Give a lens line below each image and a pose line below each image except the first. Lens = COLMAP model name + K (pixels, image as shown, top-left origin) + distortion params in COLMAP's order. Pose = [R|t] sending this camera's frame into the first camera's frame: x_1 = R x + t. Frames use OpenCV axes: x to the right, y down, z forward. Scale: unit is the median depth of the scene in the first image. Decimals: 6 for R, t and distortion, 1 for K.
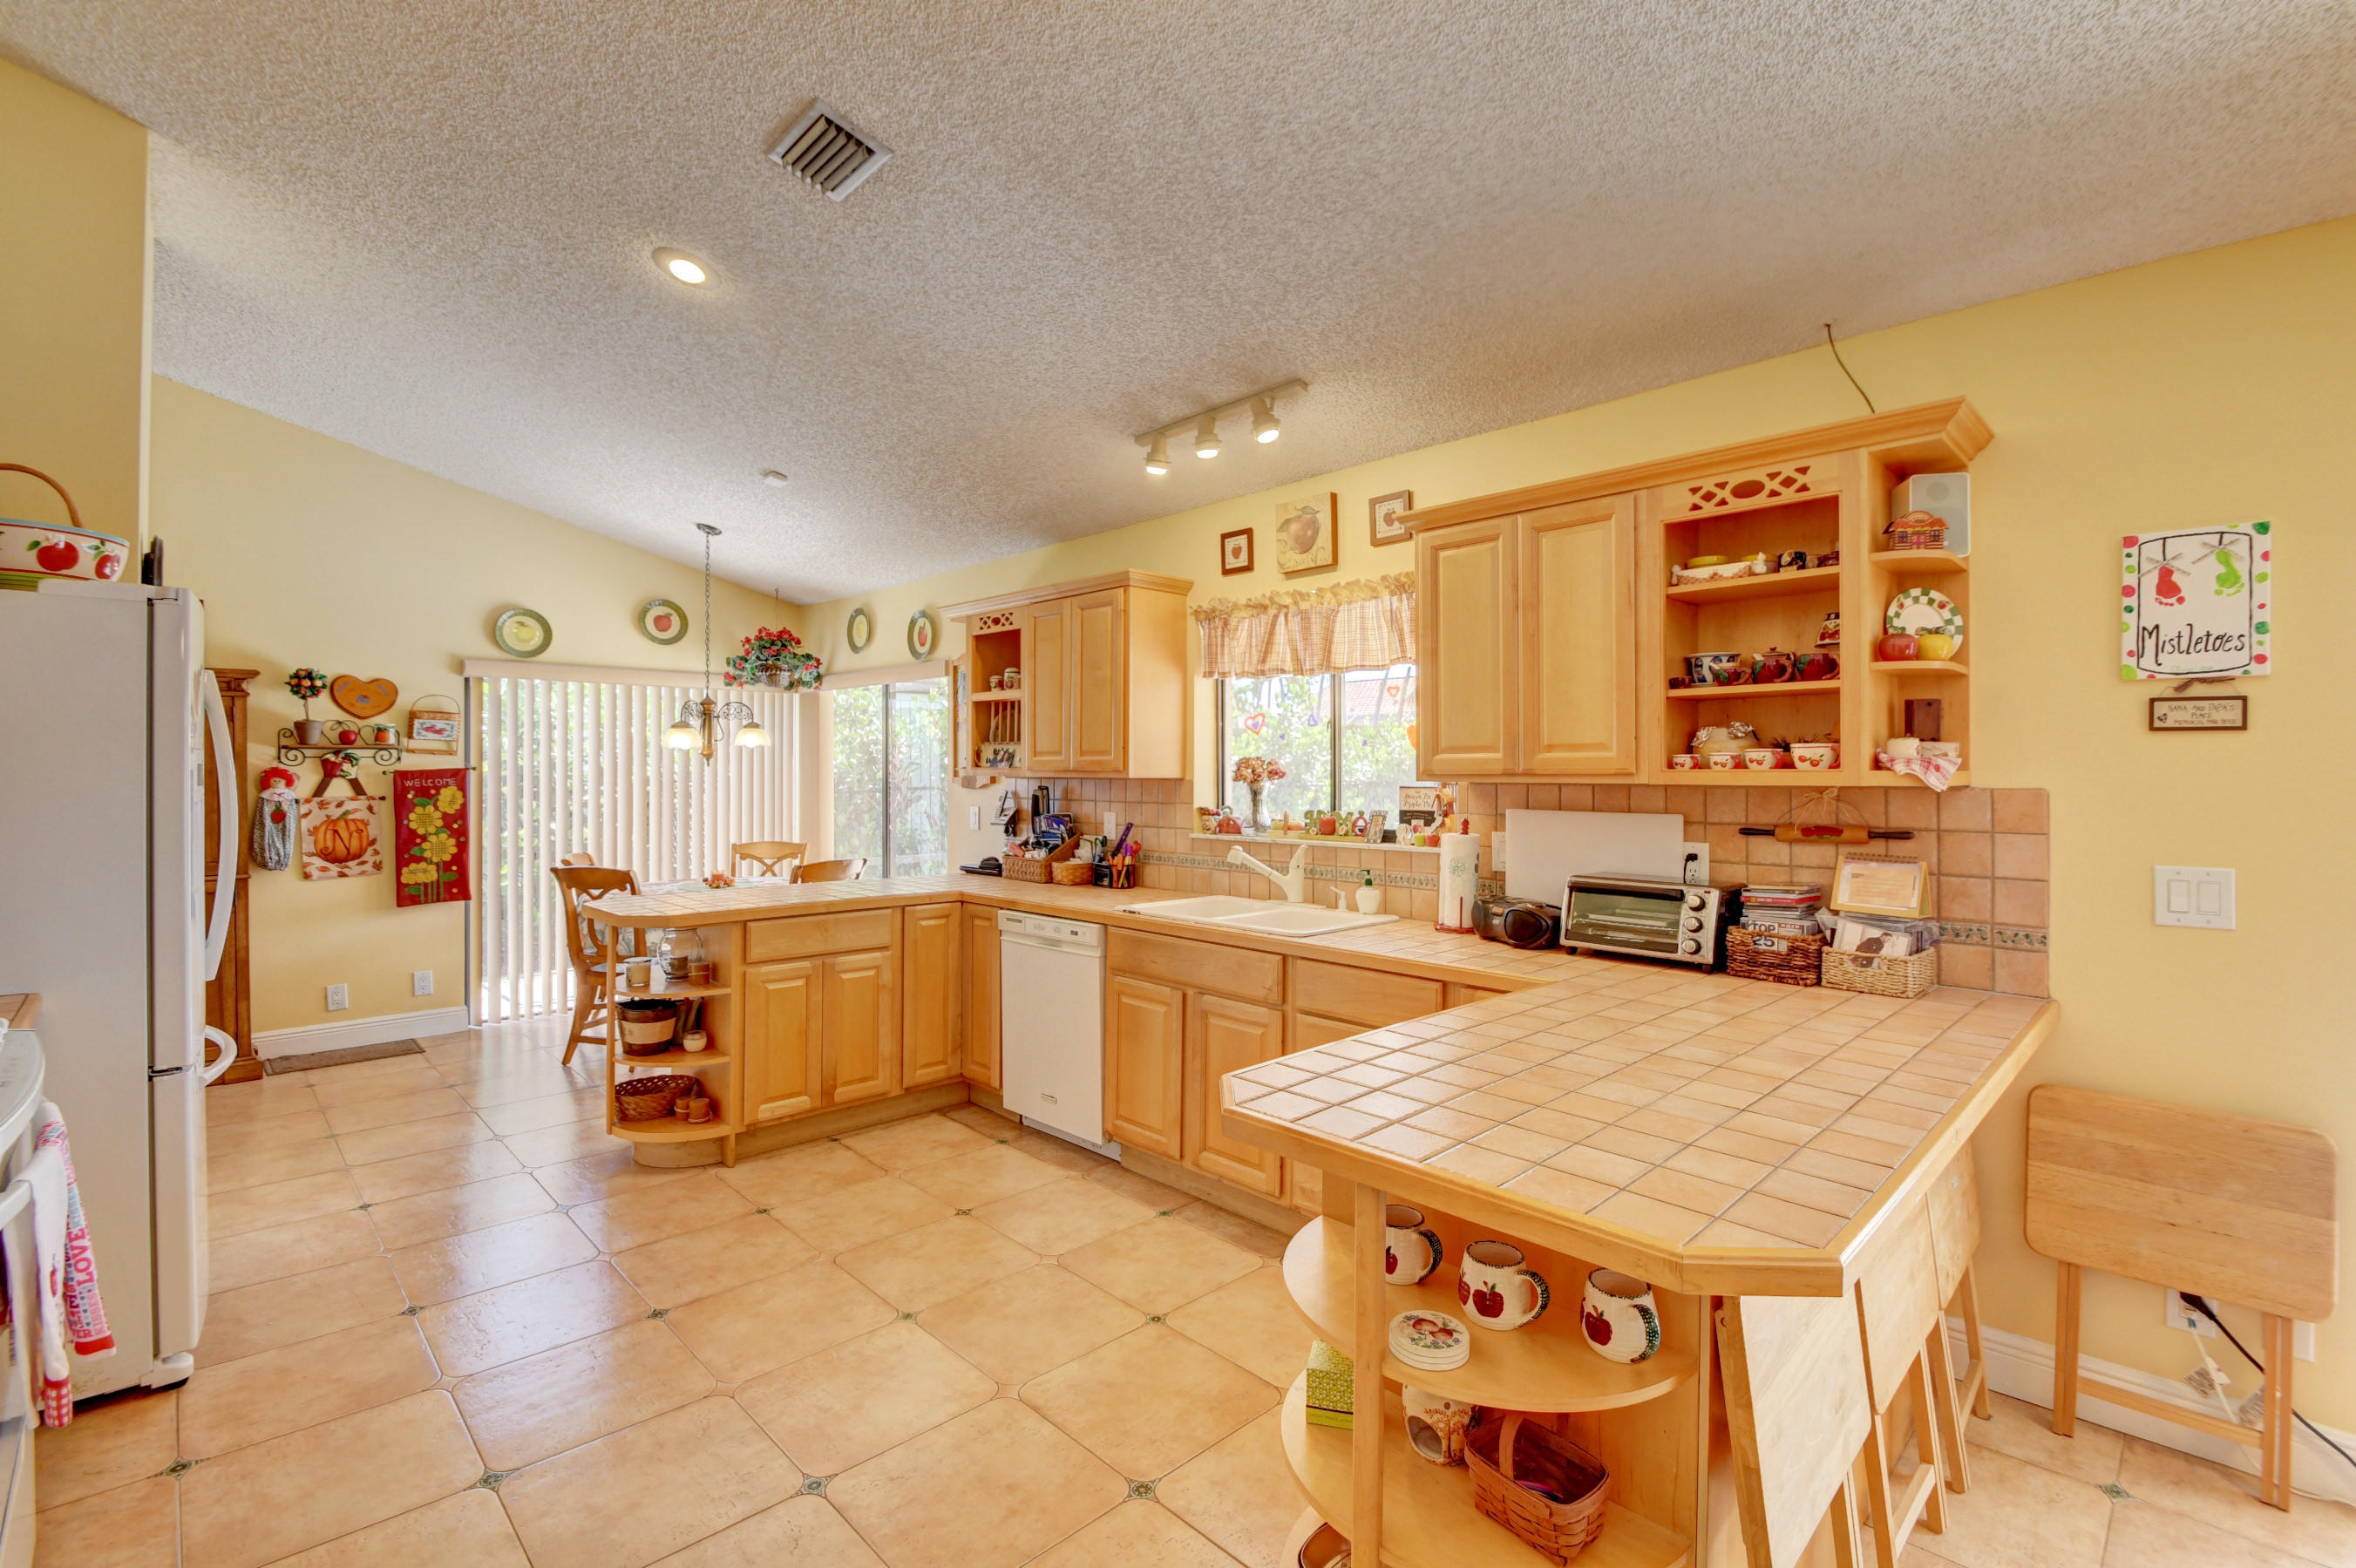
lens RADIAL K [[1036.2, 0, 1195.8], [0, 1036.2, 766.9], [0, 0, 1]] dist [0.003629, -0.012874]
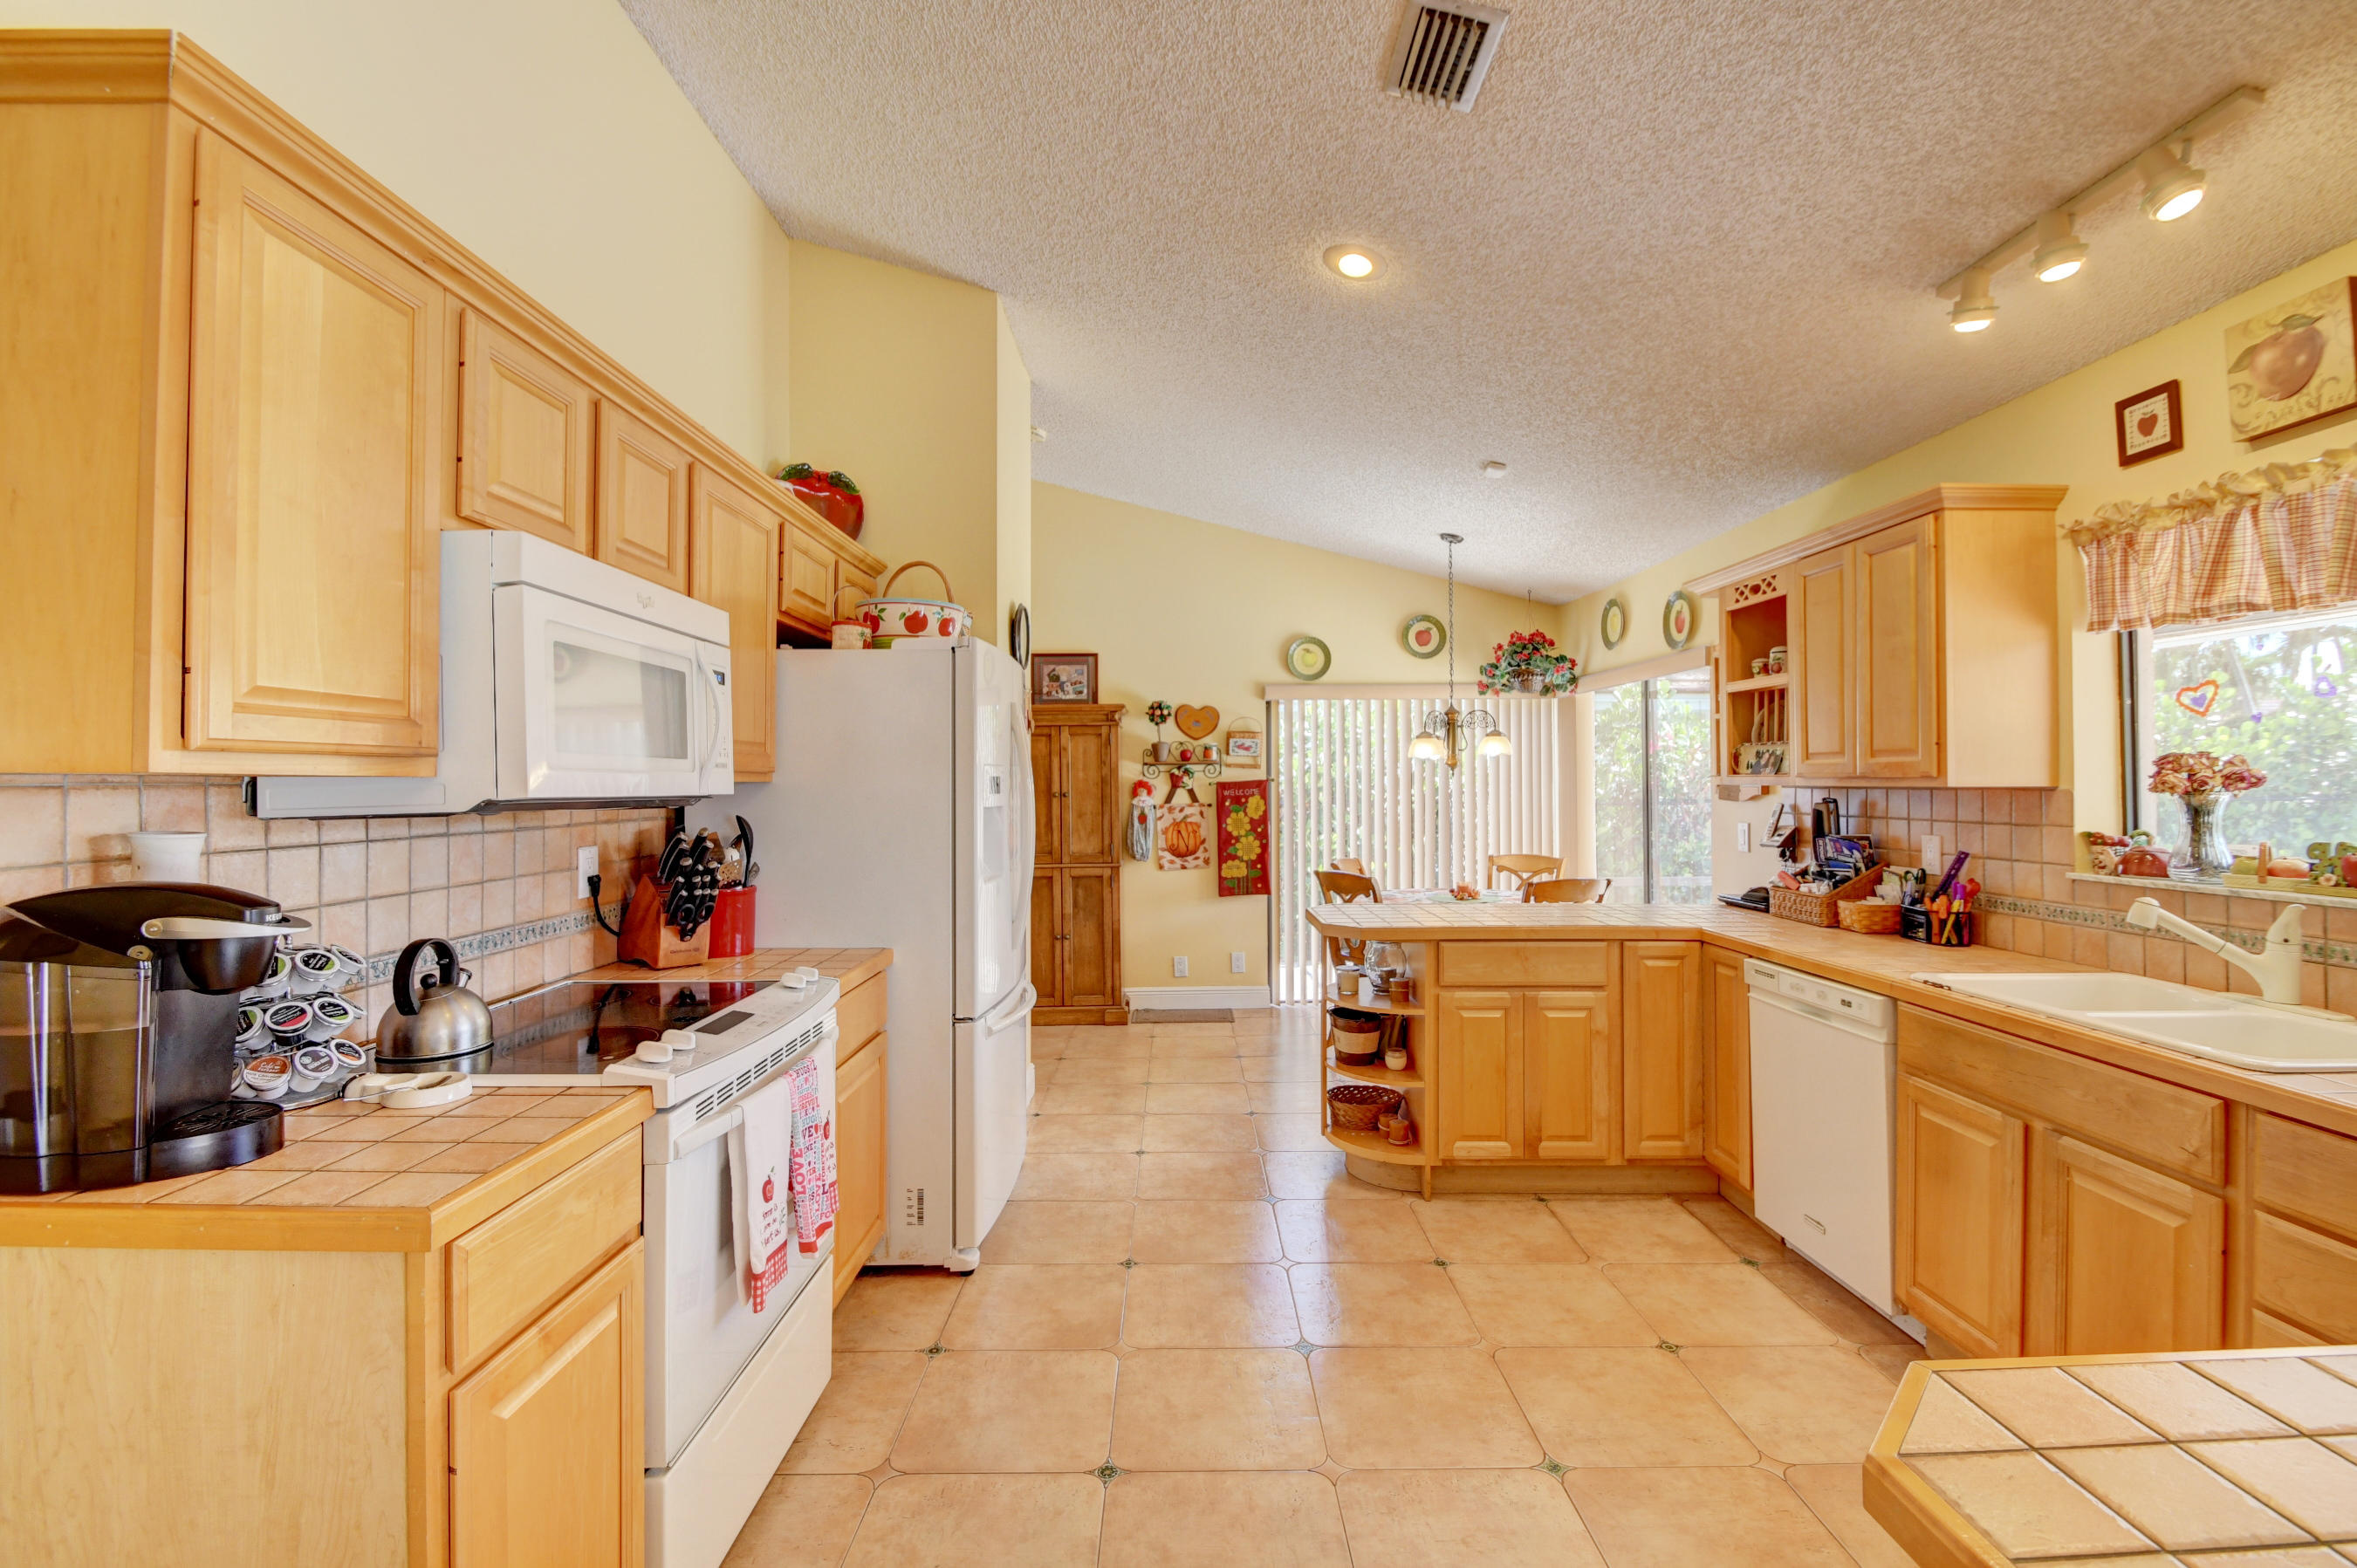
lens RADIAL K [[1036.6, 0, 1195.2], [0, 1036.6, 771.4], [0, 0, 1]] dist [0.003629, -0.012874]
pose [[0.721075, -0.011751, -0.692757, 0.043634], [0.006852, 0.999928, -0.009829, 0.003076], [0.692823, 0.002341, 0.721104, 0.131799]]
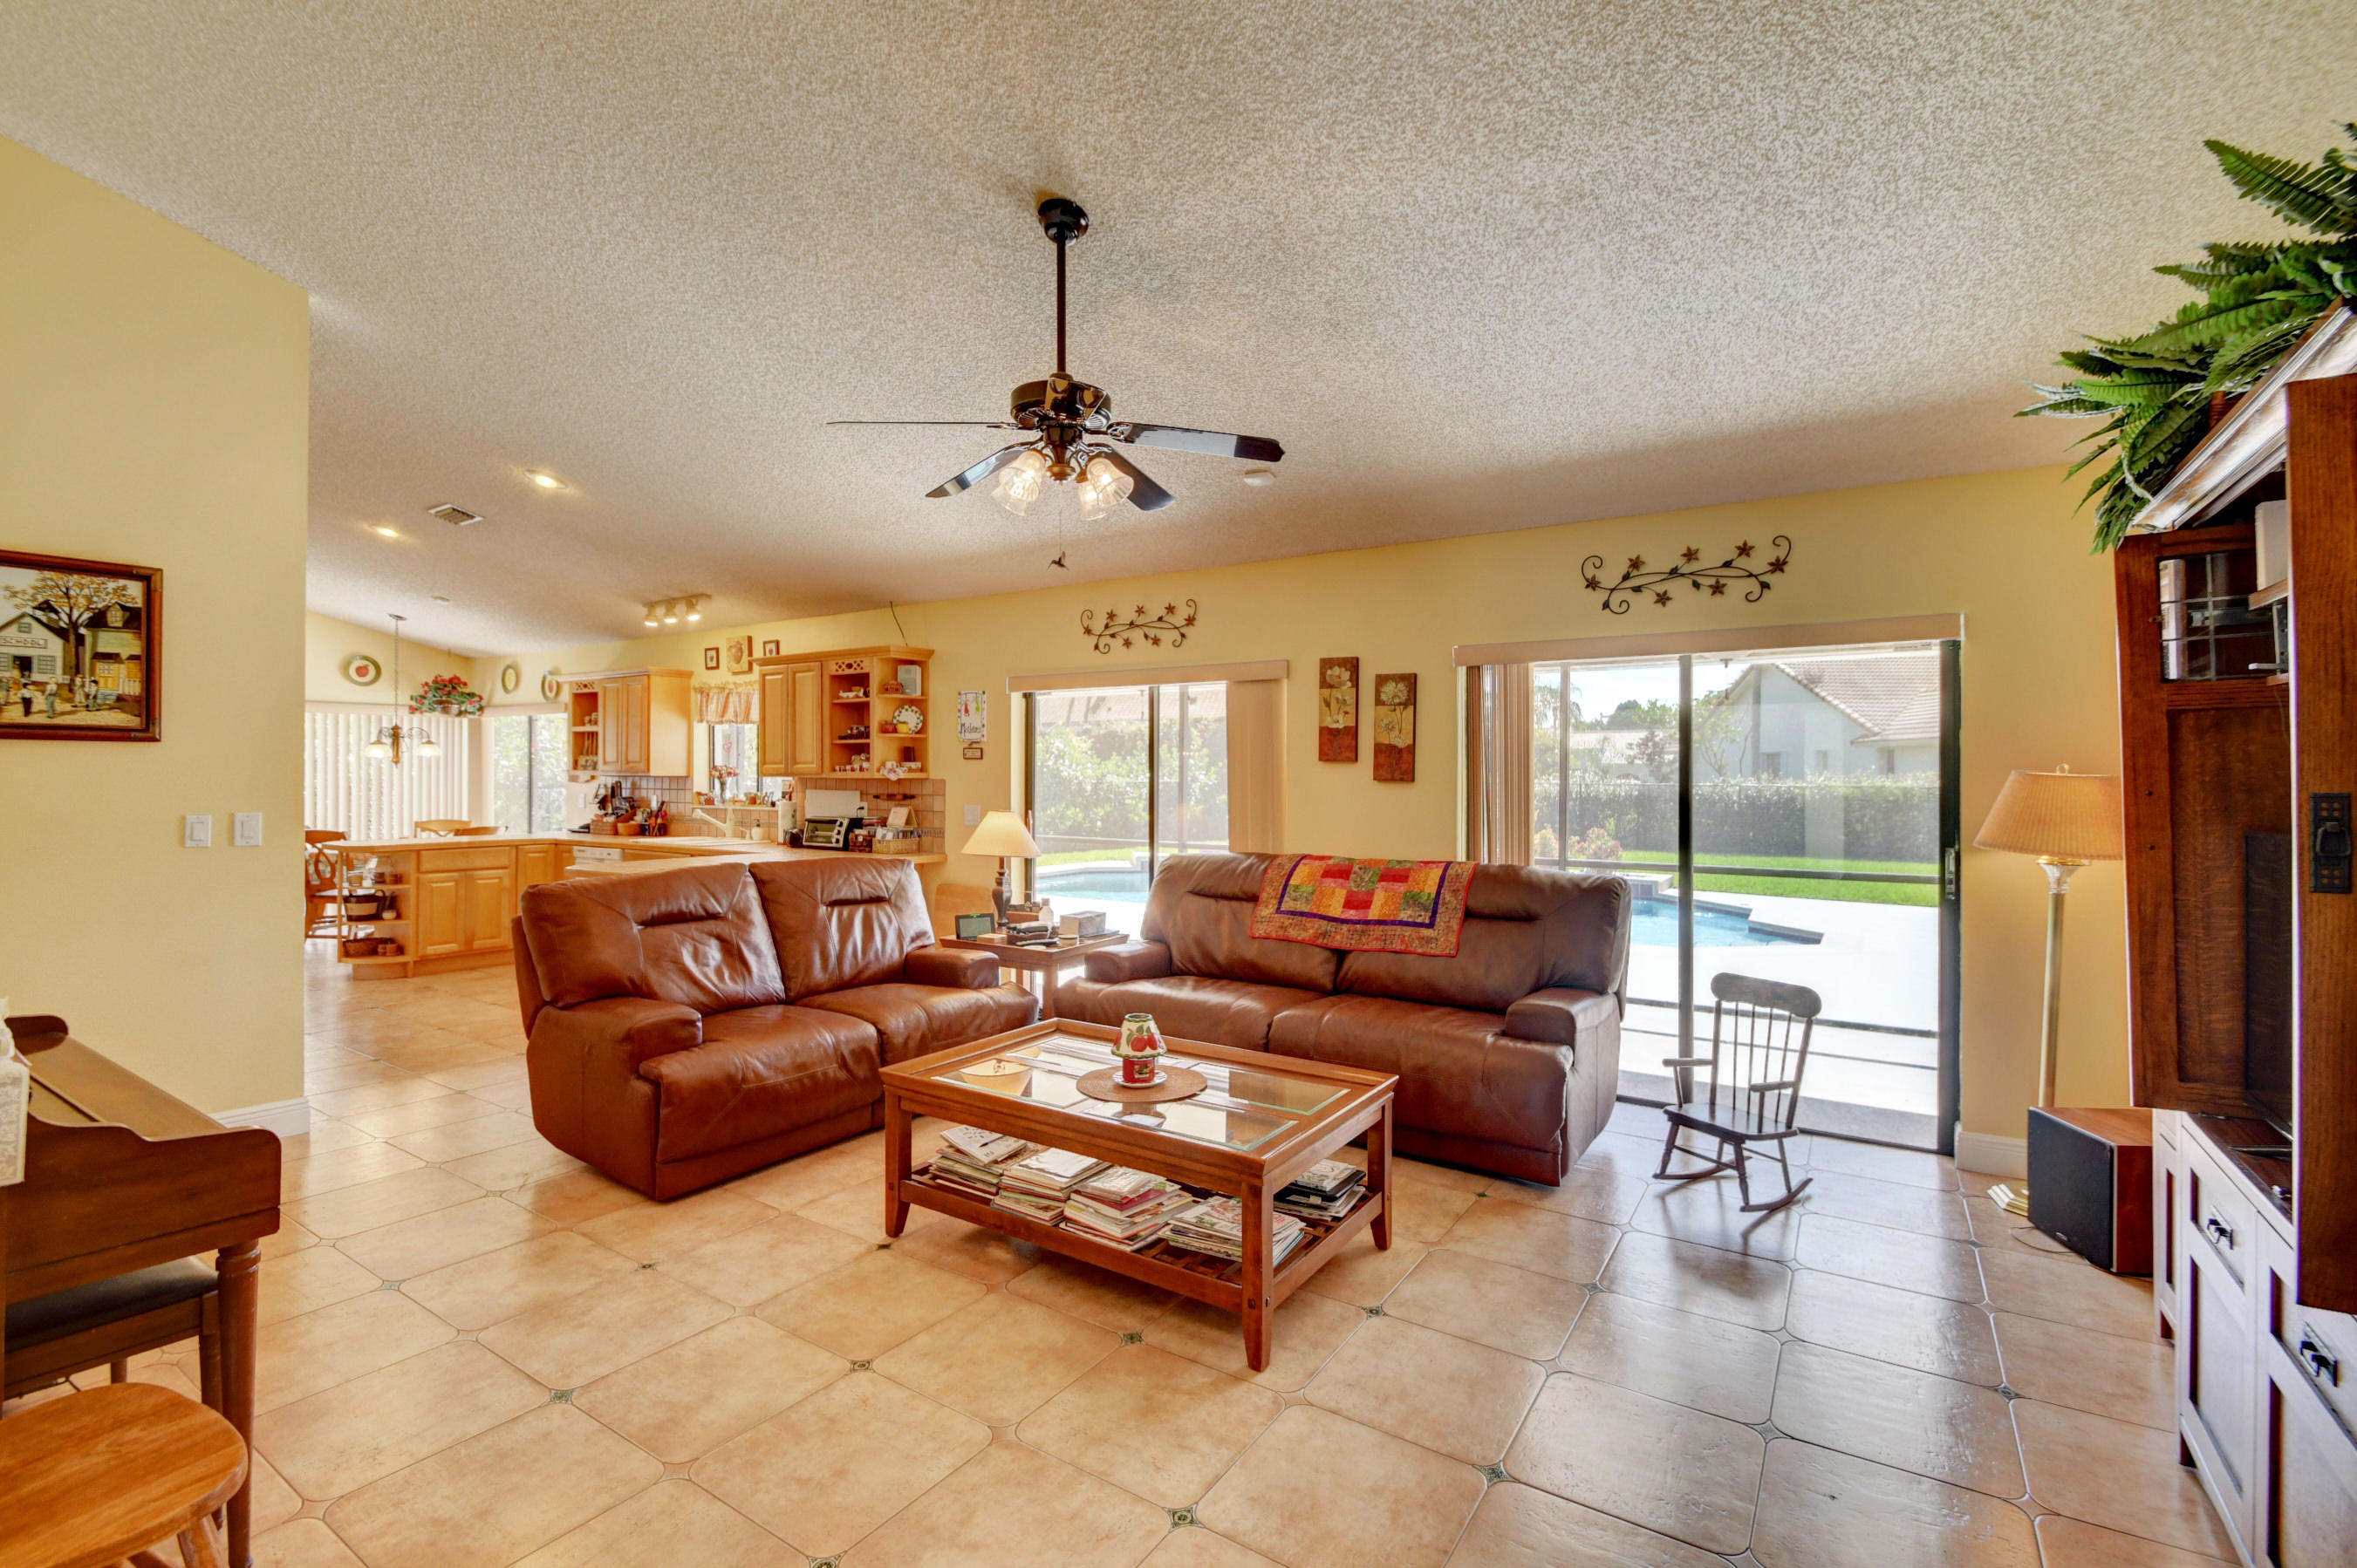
lens RADIAL K [[1036.5, 0, 1209.3], [0, 1036.5, 769.0], [0, 0, 1]] dist [0.003629, -0.012874]
pose [[0.974125, 0.002549, 0.225997, 0.424205], [-0.002828, 0.999996, 0.000910, -0.005420], [-0.225993, -0.001526, 0.974128, -0.909532]]
